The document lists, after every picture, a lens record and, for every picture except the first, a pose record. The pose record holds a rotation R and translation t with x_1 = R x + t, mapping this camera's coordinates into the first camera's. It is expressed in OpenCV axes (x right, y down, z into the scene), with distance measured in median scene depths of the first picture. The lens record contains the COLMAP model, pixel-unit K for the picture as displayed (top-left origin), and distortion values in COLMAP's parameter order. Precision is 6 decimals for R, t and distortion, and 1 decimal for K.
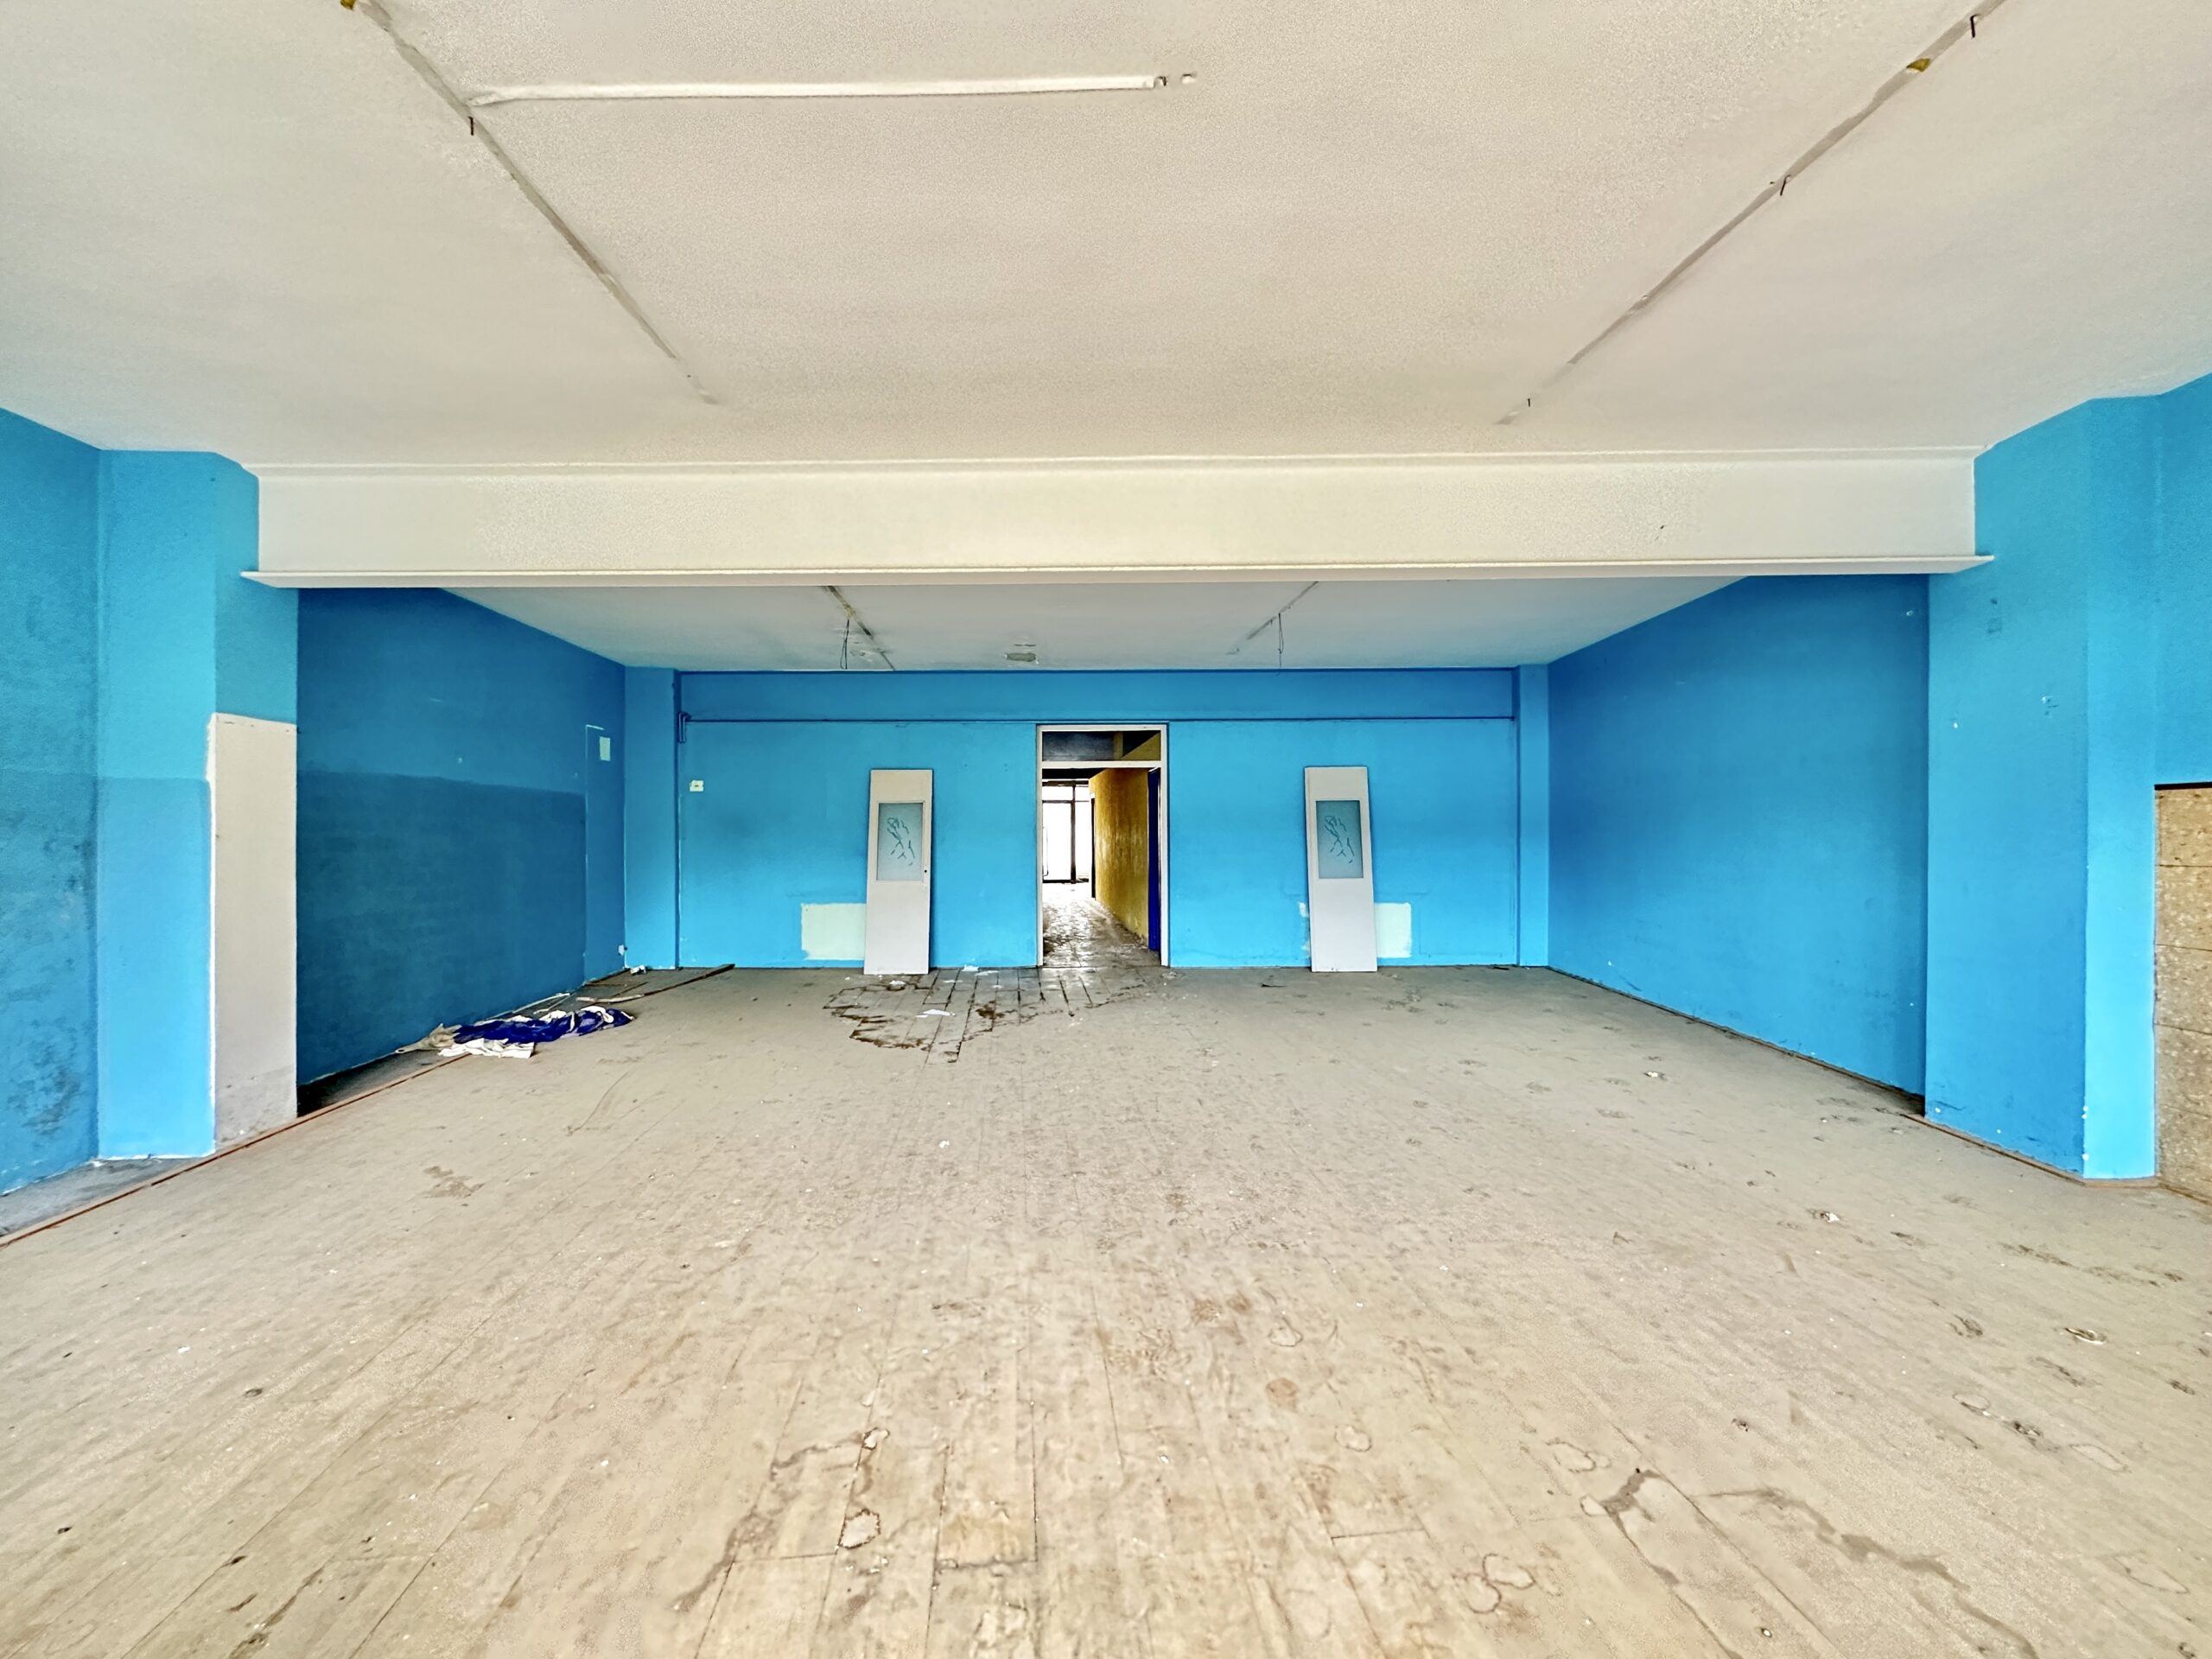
lens RADIAL K [[880.3, 0, 1102.3], [0, 880.3, 825.8], [0, 0, 1]] dist [-0.004575, 0.001516]
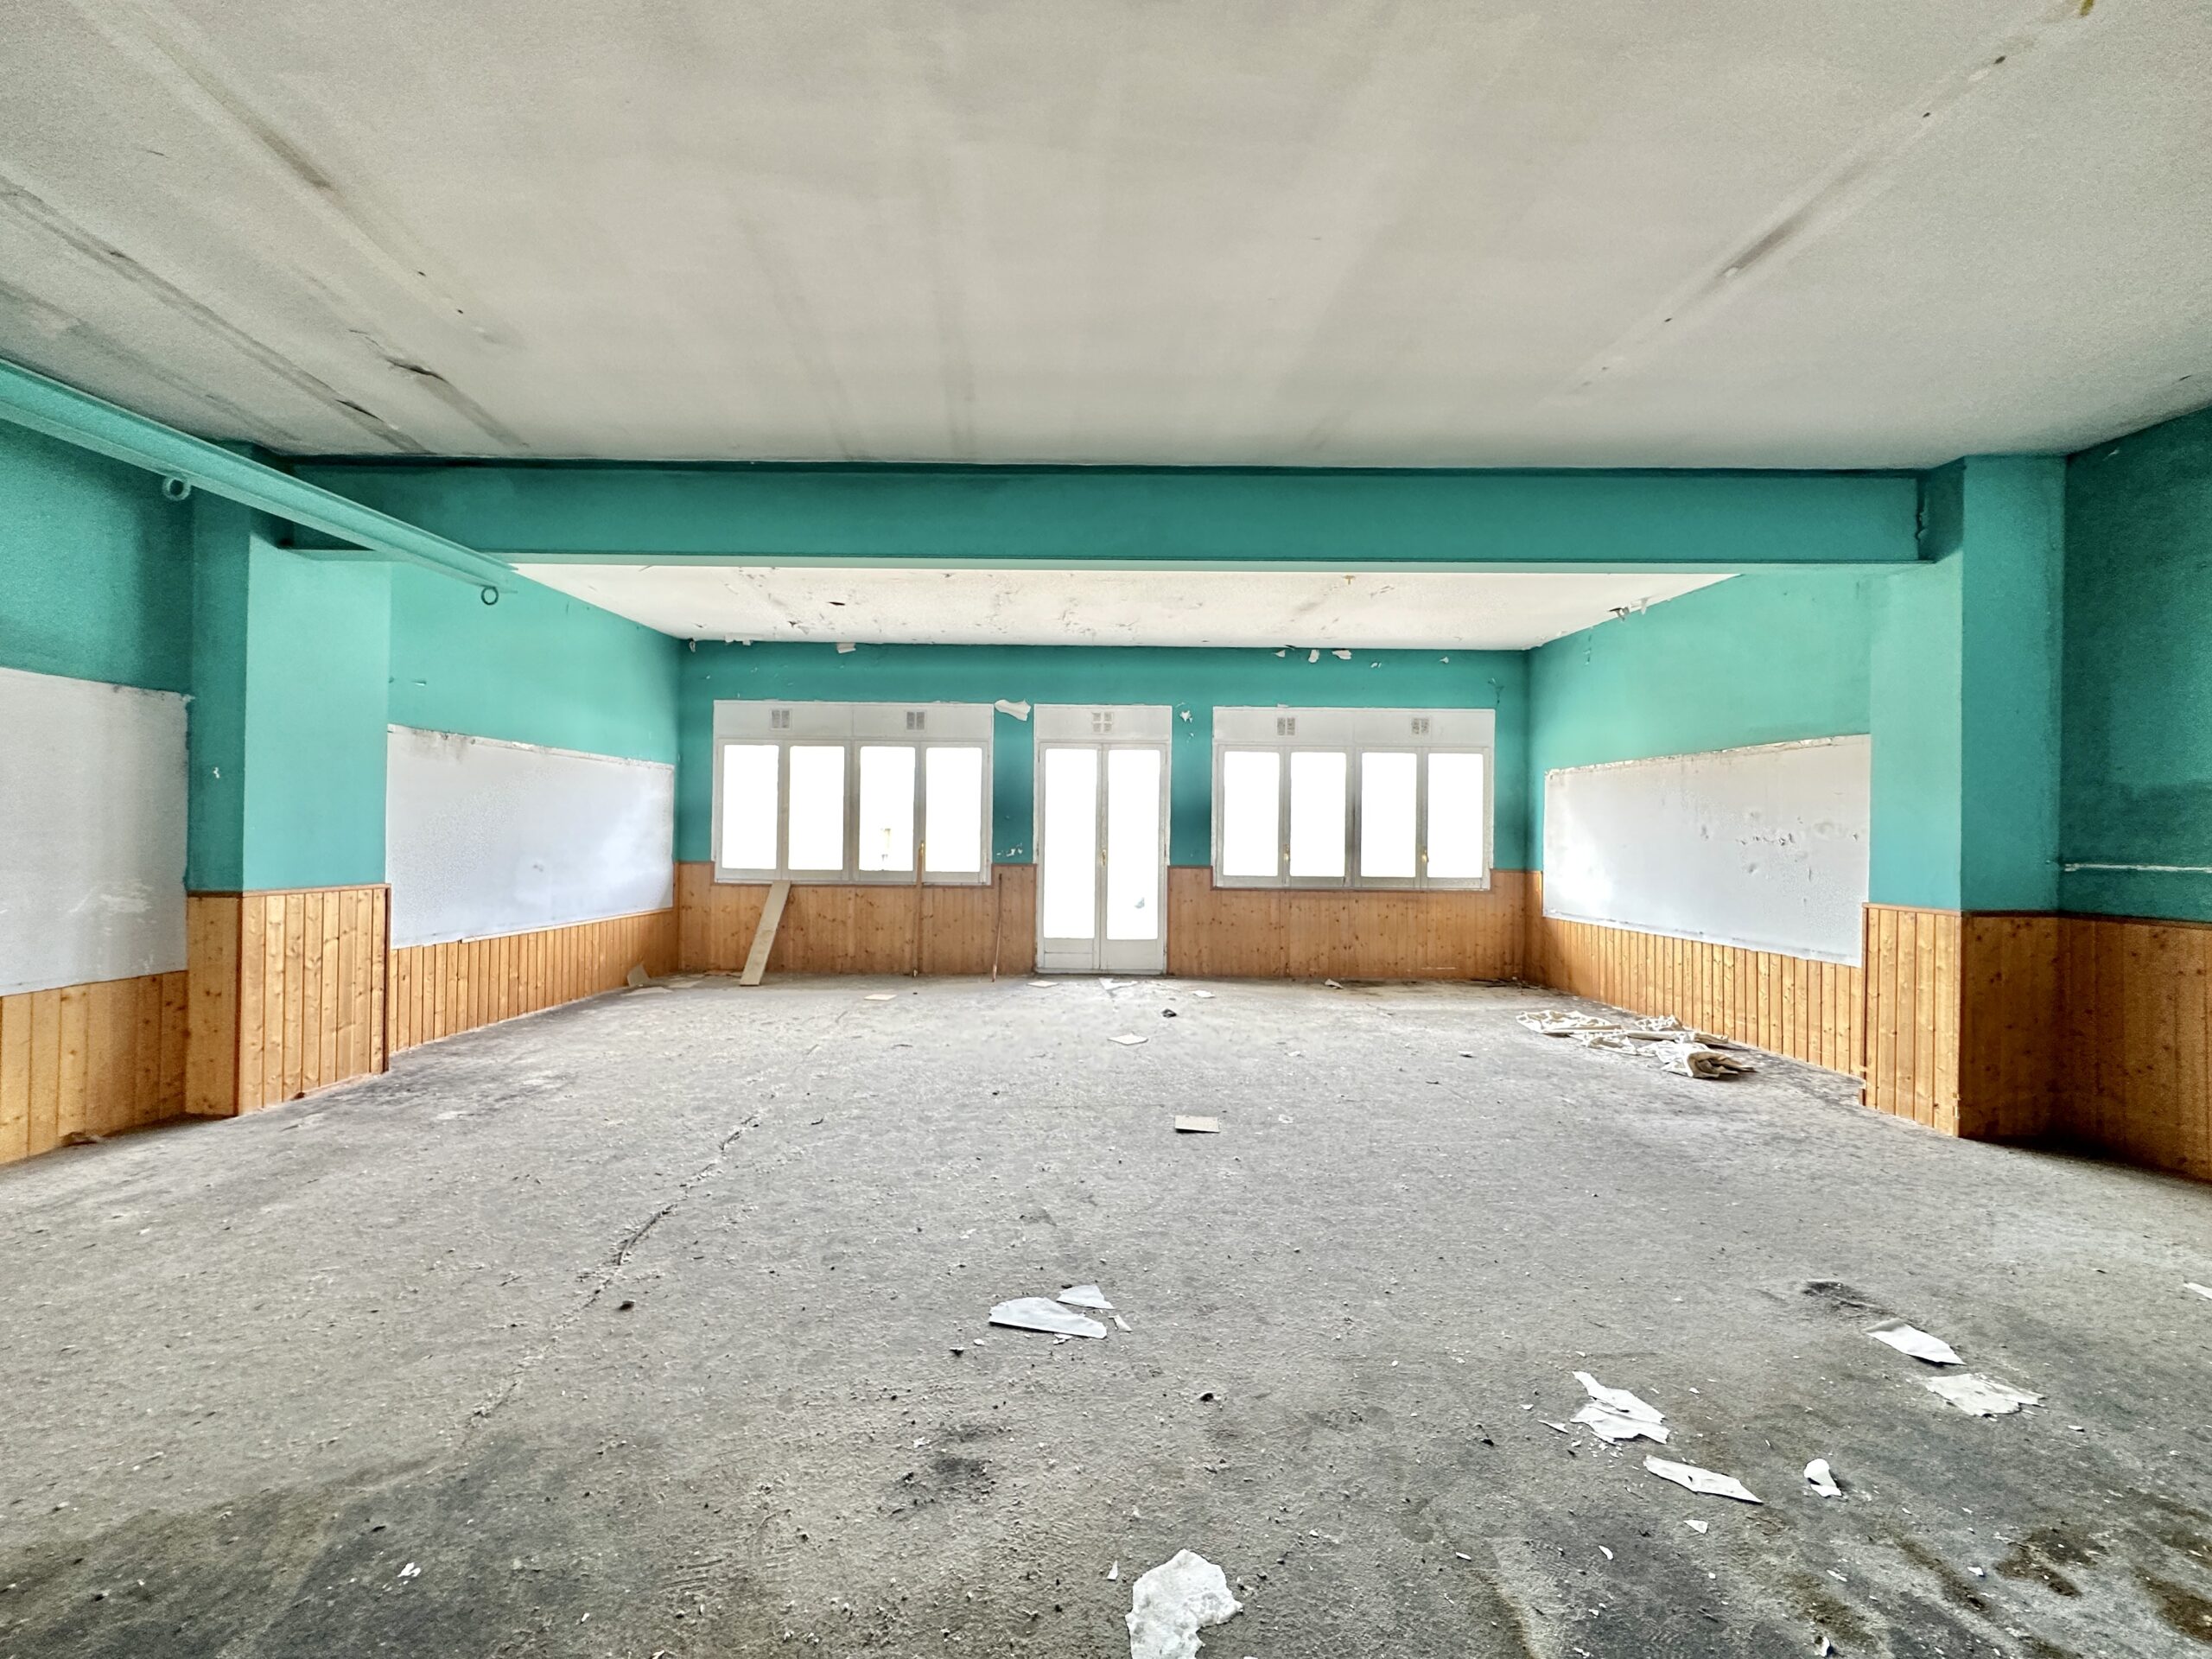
lens RADIAL K [[880.3, 0, 1112.0], [0, 880.3, 823.4], [0, 0, 1]] dist [-0.004575, 0.001516]
pose [[-0.999805, -0.013452, -0.014468, 0.005886], [-0.013421, 0.999907, -0.002243, 0.016305], [0.014497, -0.002048, -0.999893, 2.215216]]
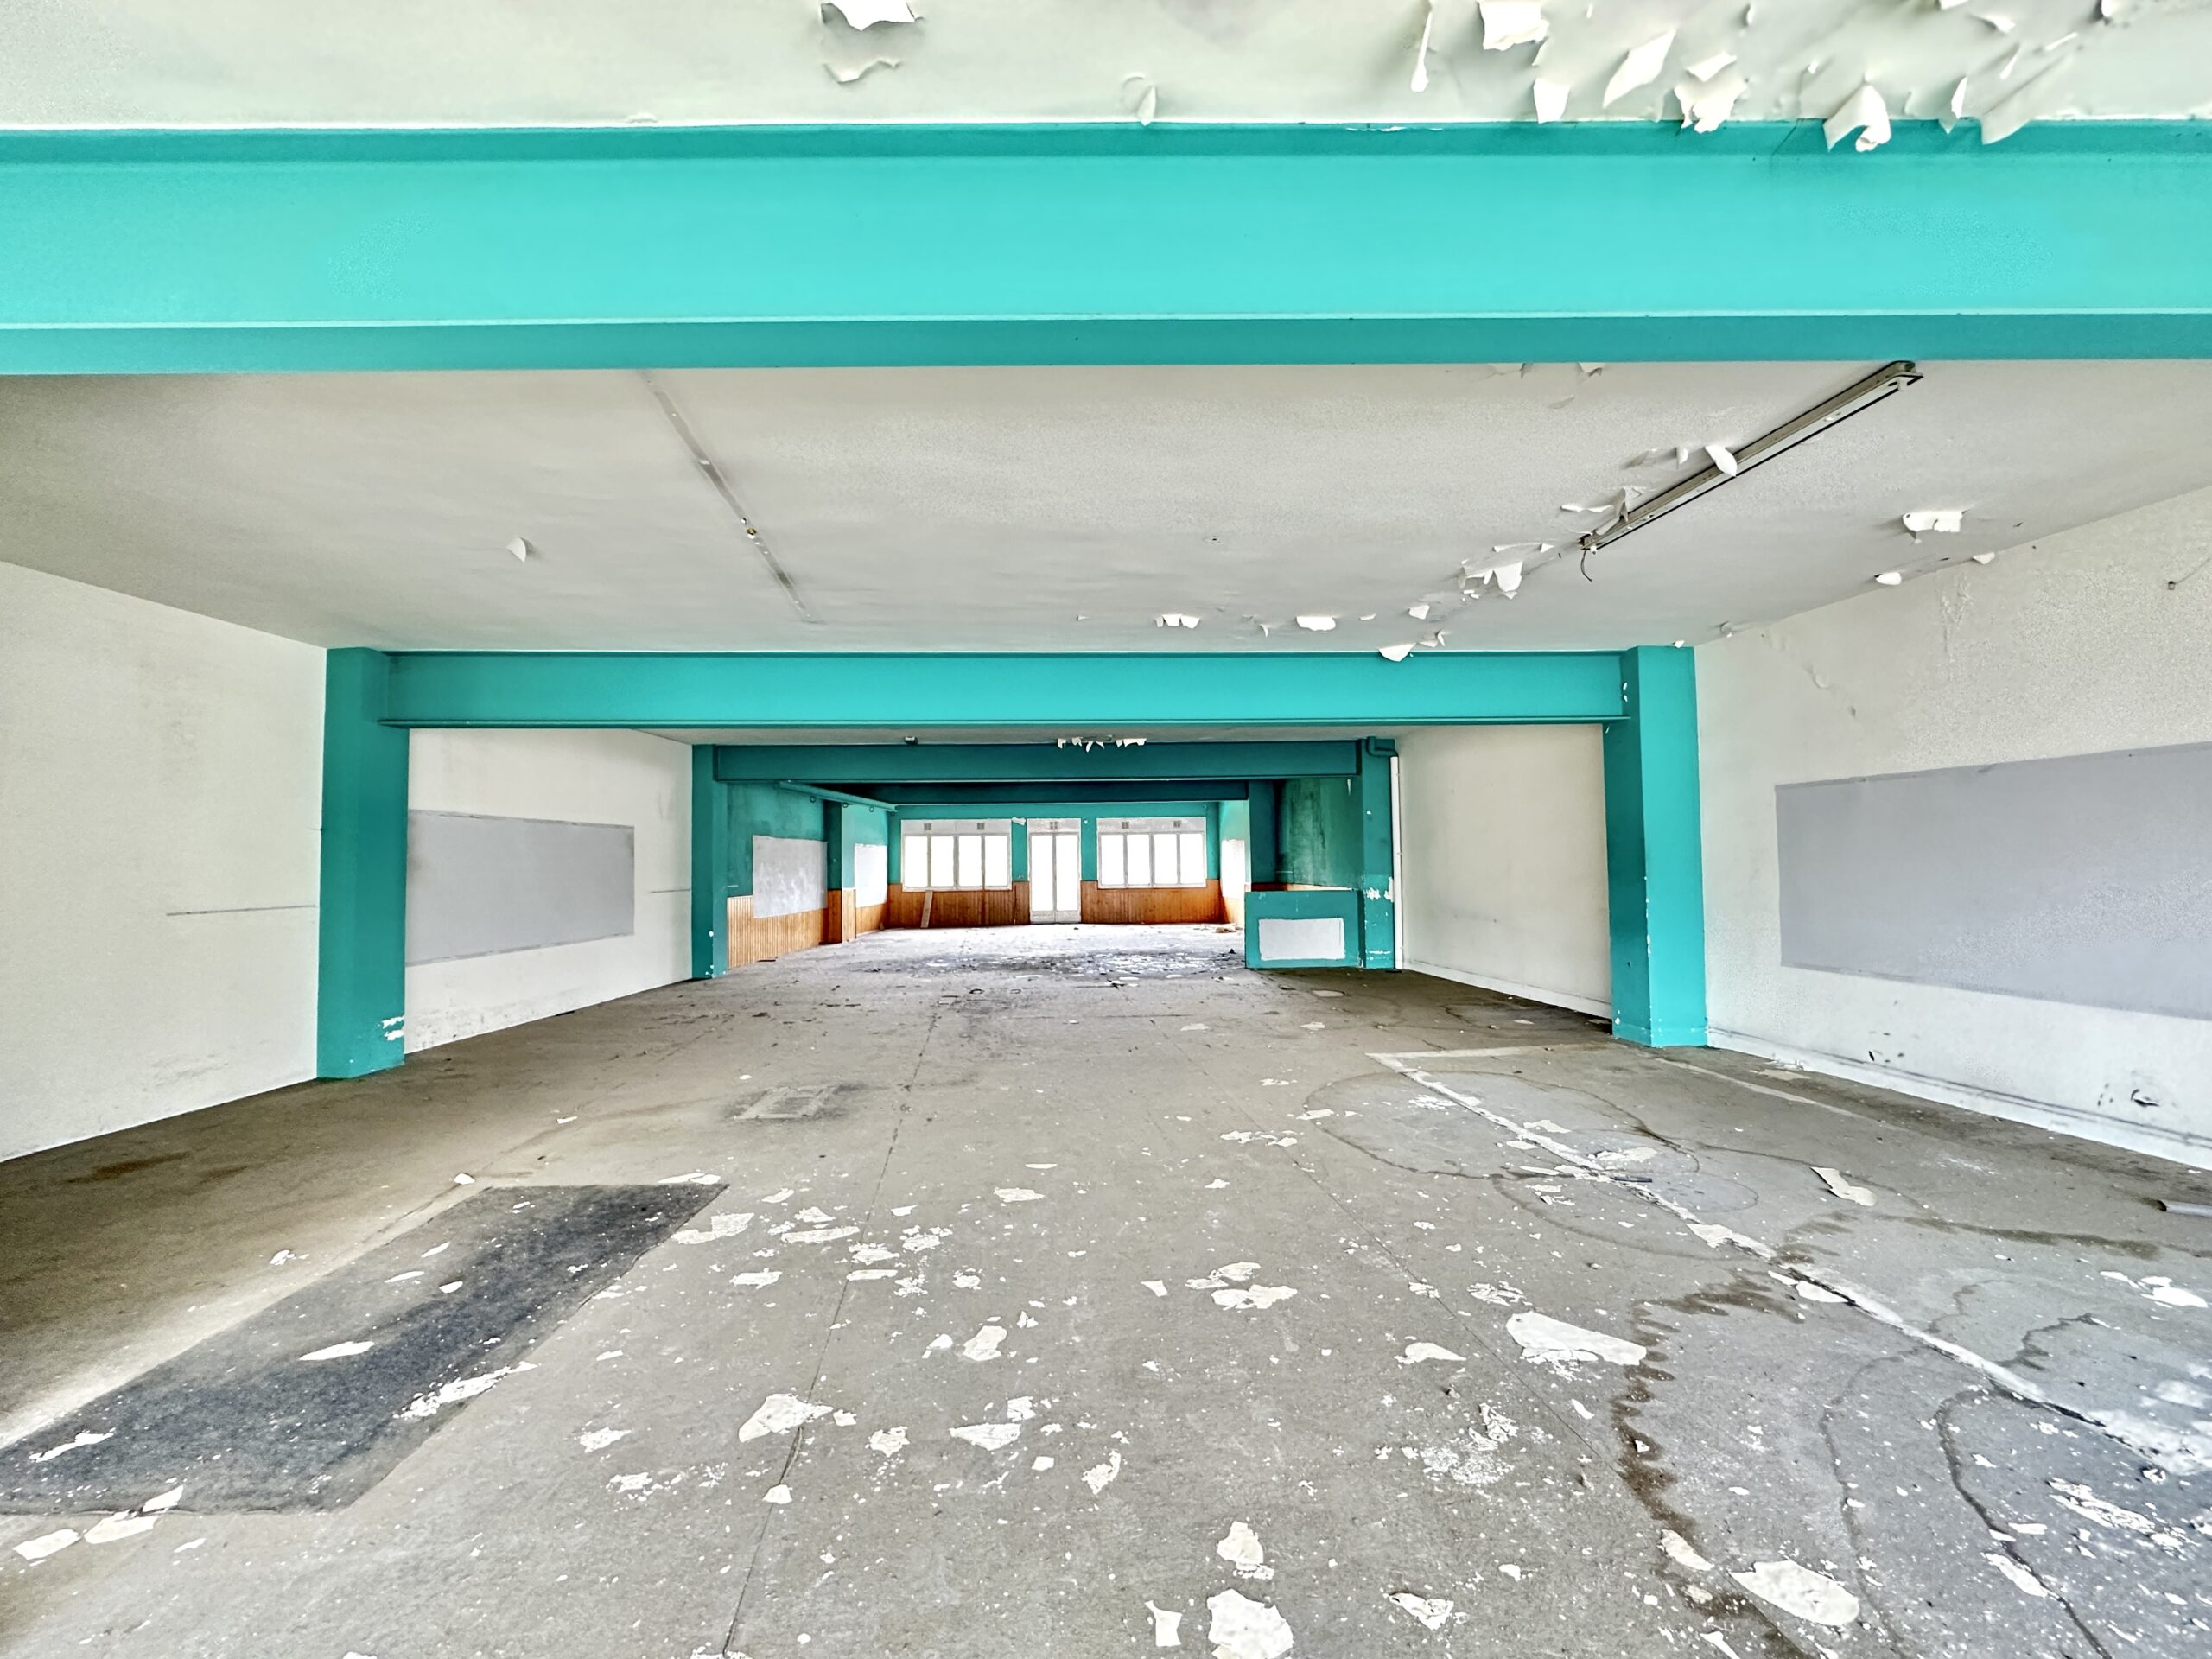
lens RADIAL K [[880.3, 0, 1098.5], [0, 880.3, 825.5], [0, 0, 1]] dist [-0.004575, 0.001516]
pose [[-0.999682, 0.009765, -0.023257, -0.154962], [0.010573, 0.999337, -0.034854, -0.041935], [0.022901, -0.035088, -0.999122, 5.678616]]
